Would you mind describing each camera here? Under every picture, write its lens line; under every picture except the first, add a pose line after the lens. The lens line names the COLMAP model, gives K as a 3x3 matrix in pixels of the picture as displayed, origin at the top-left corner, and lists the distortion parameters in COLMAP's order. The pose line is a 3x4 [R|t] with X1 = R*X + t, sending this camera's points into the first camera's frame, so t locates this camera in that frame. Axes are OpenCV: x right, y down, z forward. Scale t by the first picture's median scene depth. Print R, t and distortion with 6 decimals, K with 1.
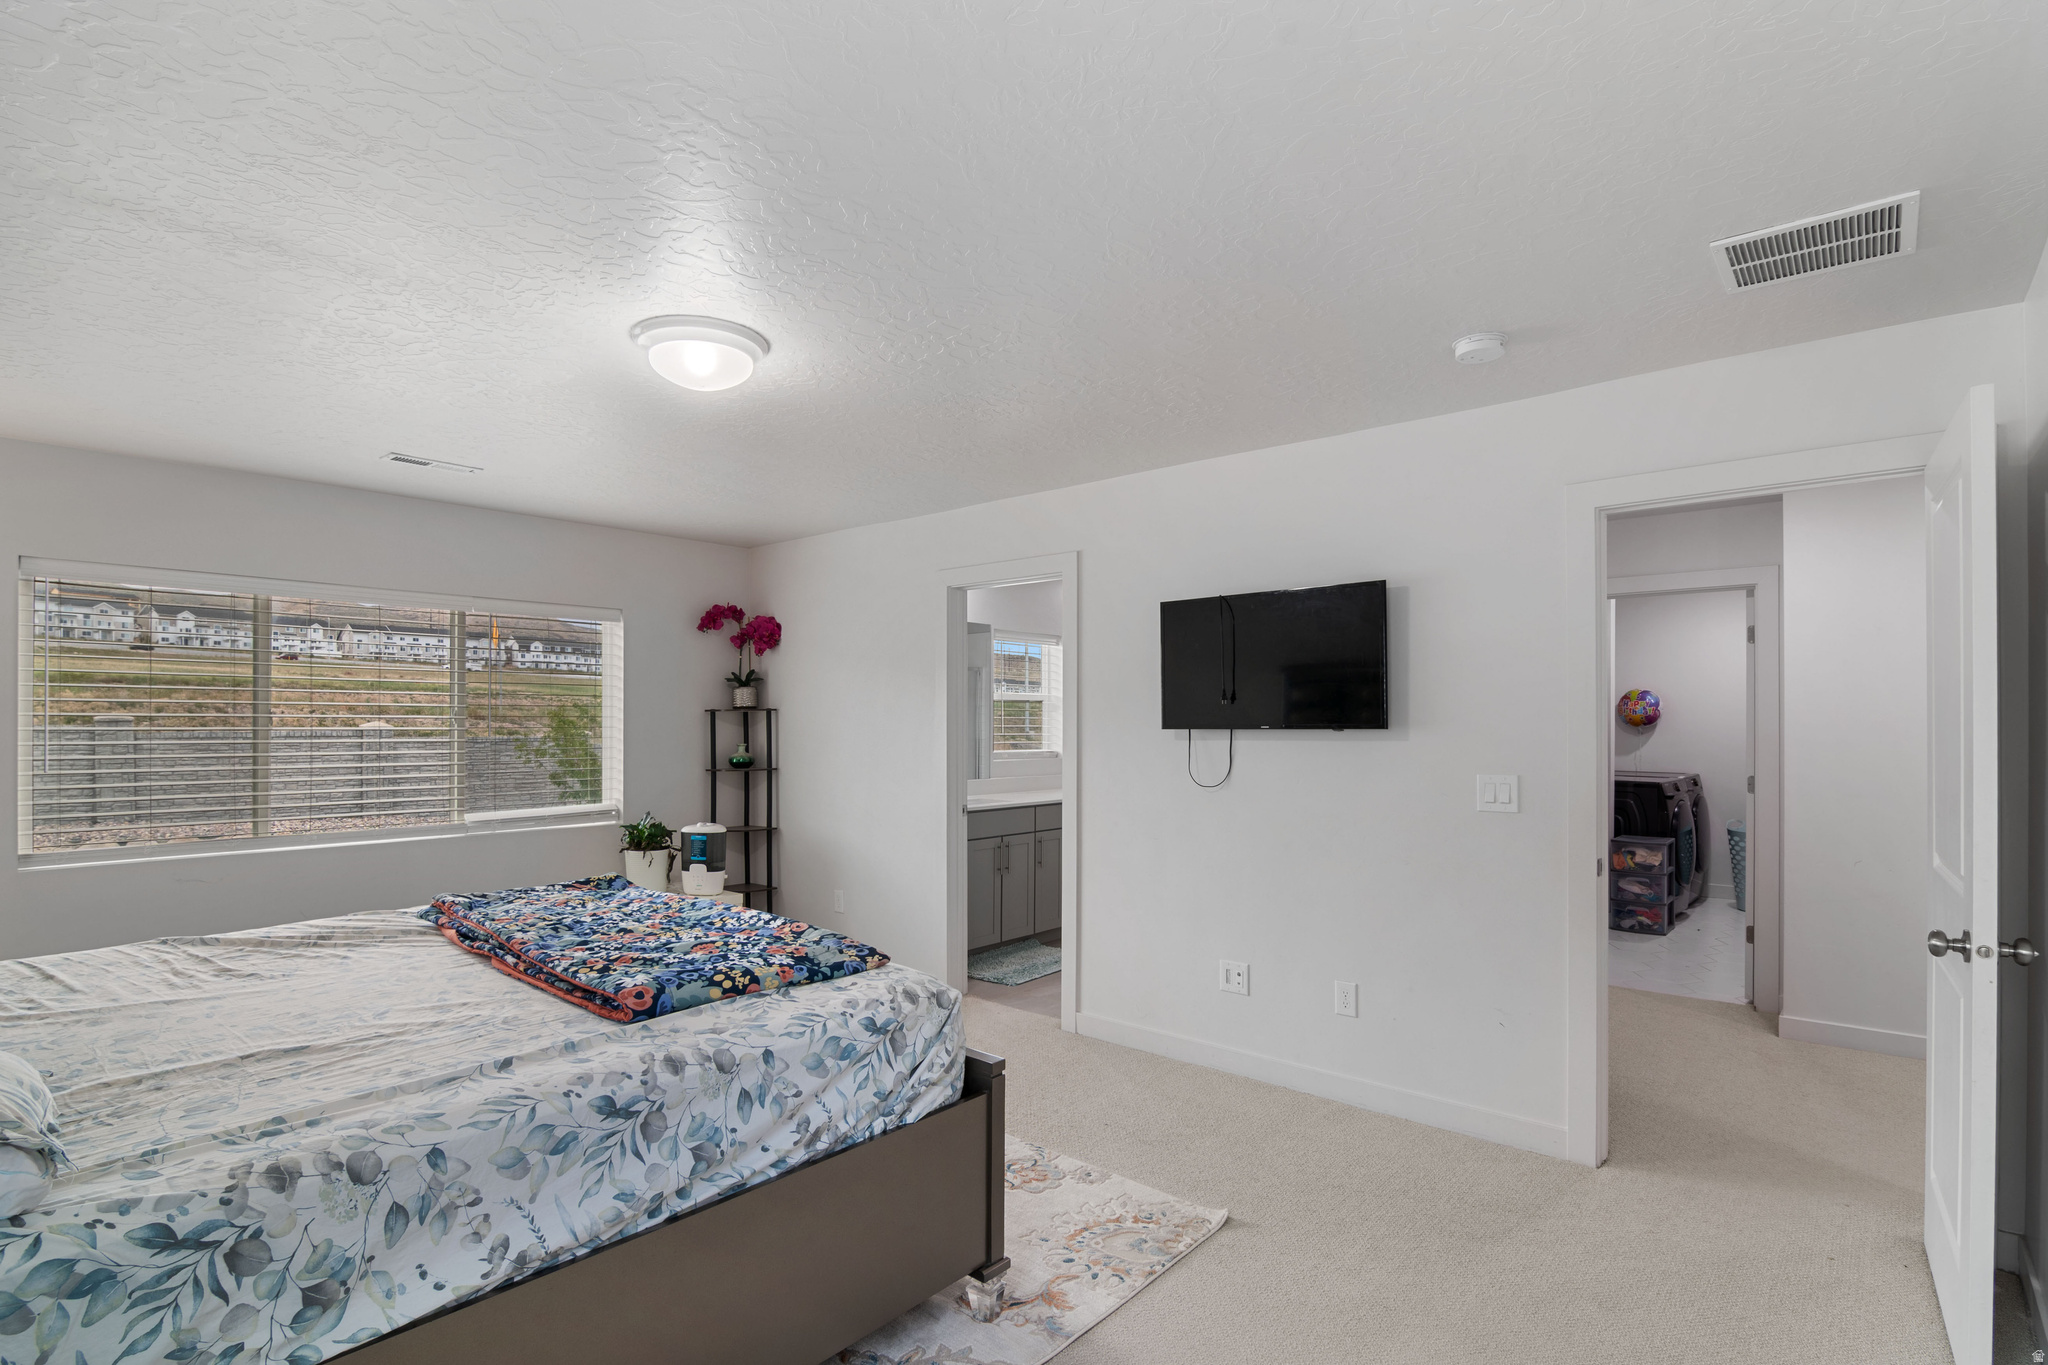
lens RADIAL K [[989.2, 0, 1024.0], [0, 989.2, 682.5], [0, 0, 1]] dist [-0.000913, -0.000634]
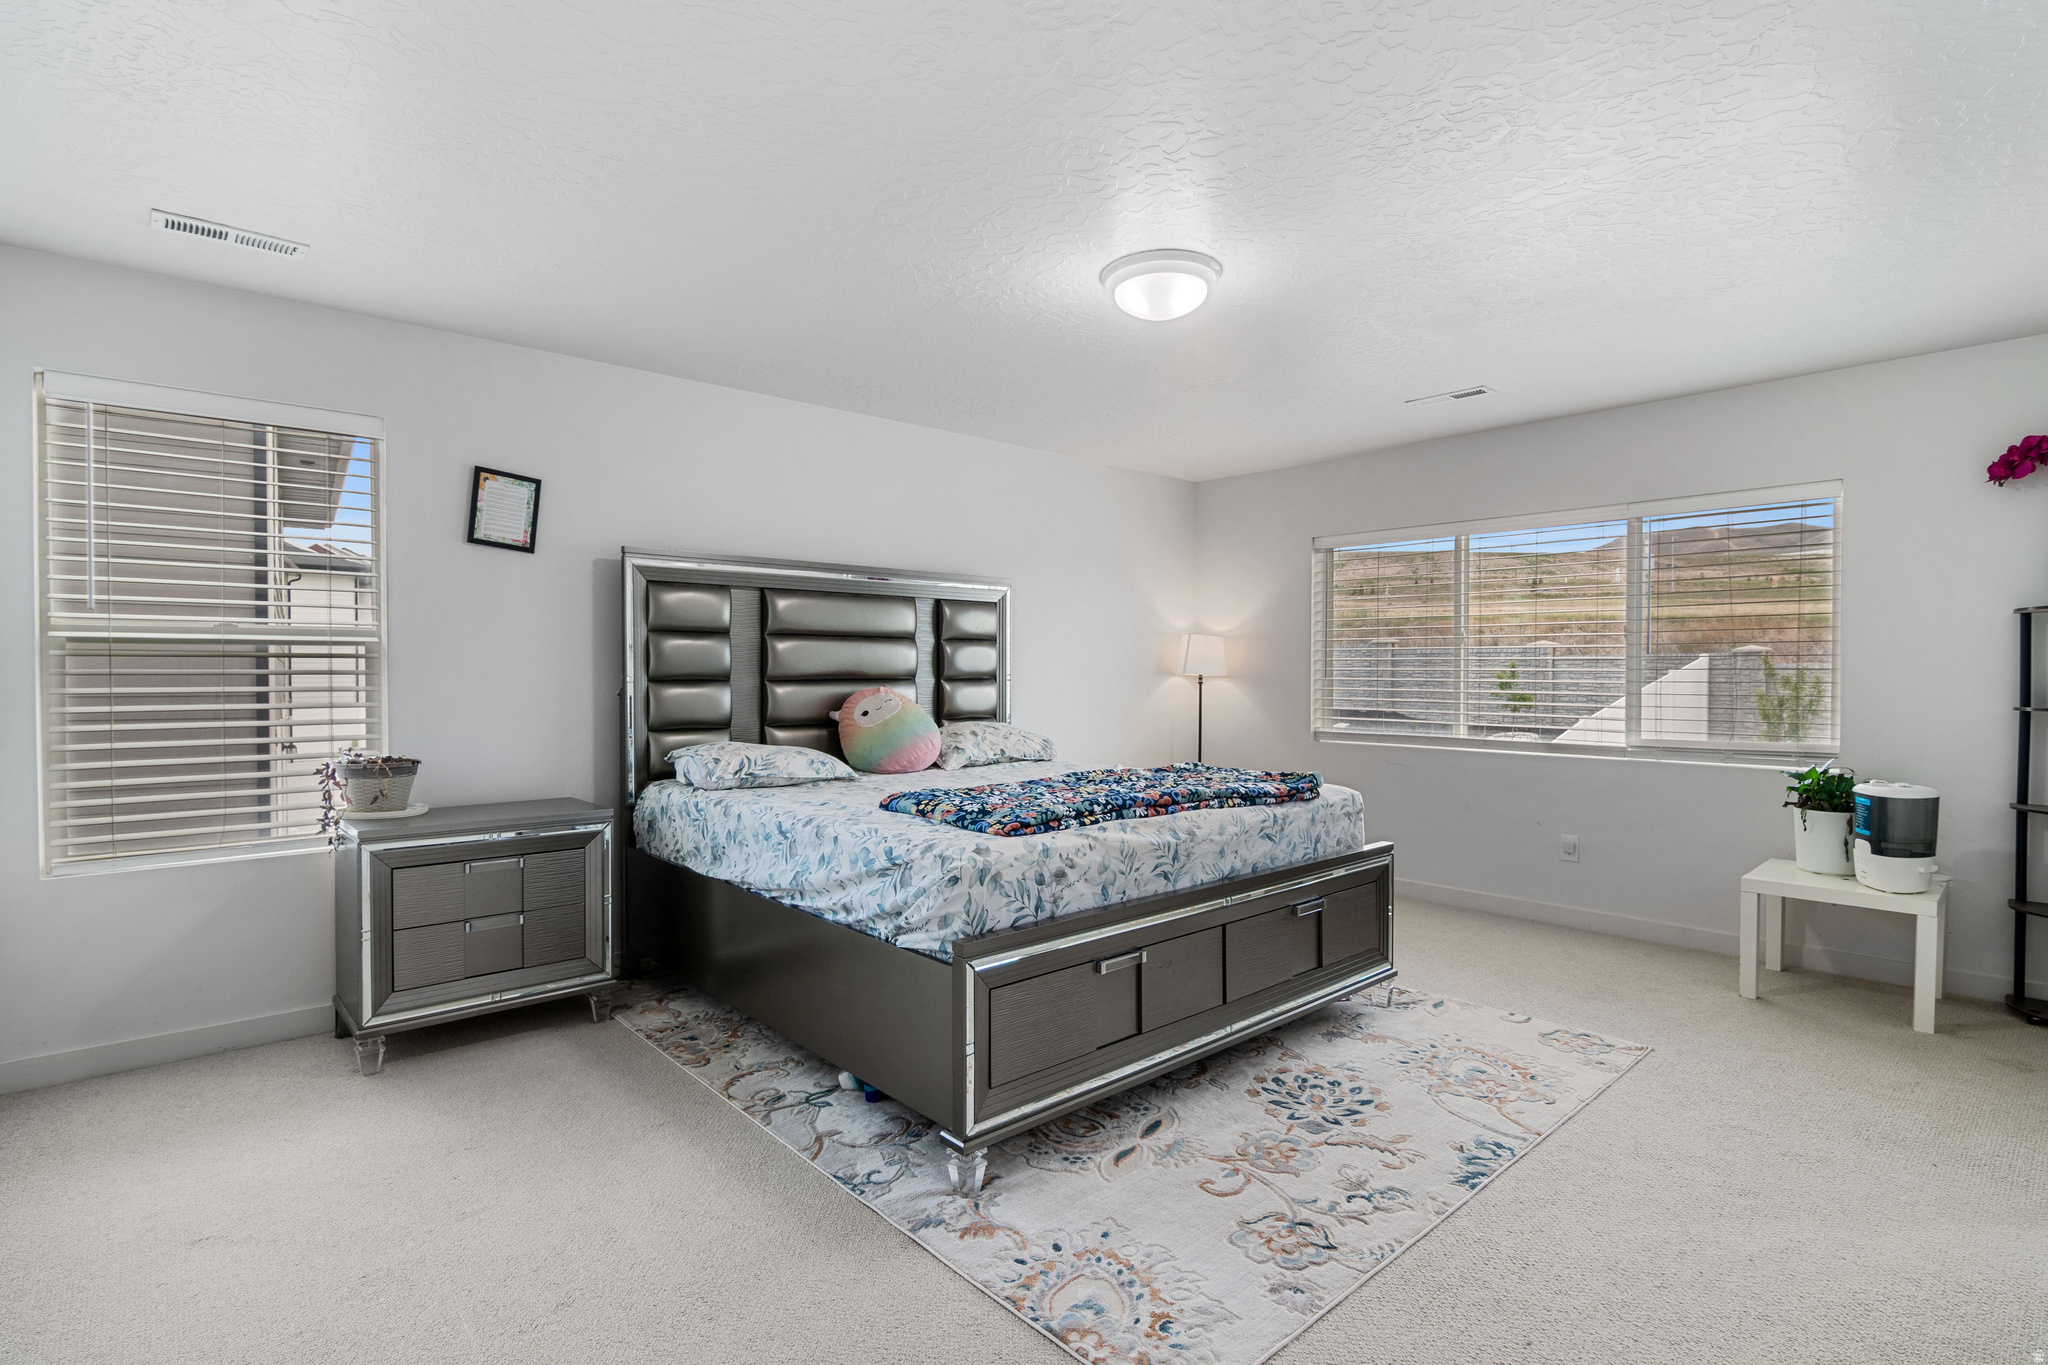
lens RADIAL K [[989.2, 0, 1024.0], [0, 989.2, 682.5], [0, 0, 1]] dist [-0.000913, -0.000634]
pose [[-0.126141, 0.011276, -0.991948, 1.055406], [0.036973, 0.999294, 0.006658, 0.129691], [0.991323, -0.035835, -0.126468, 1.333300]]
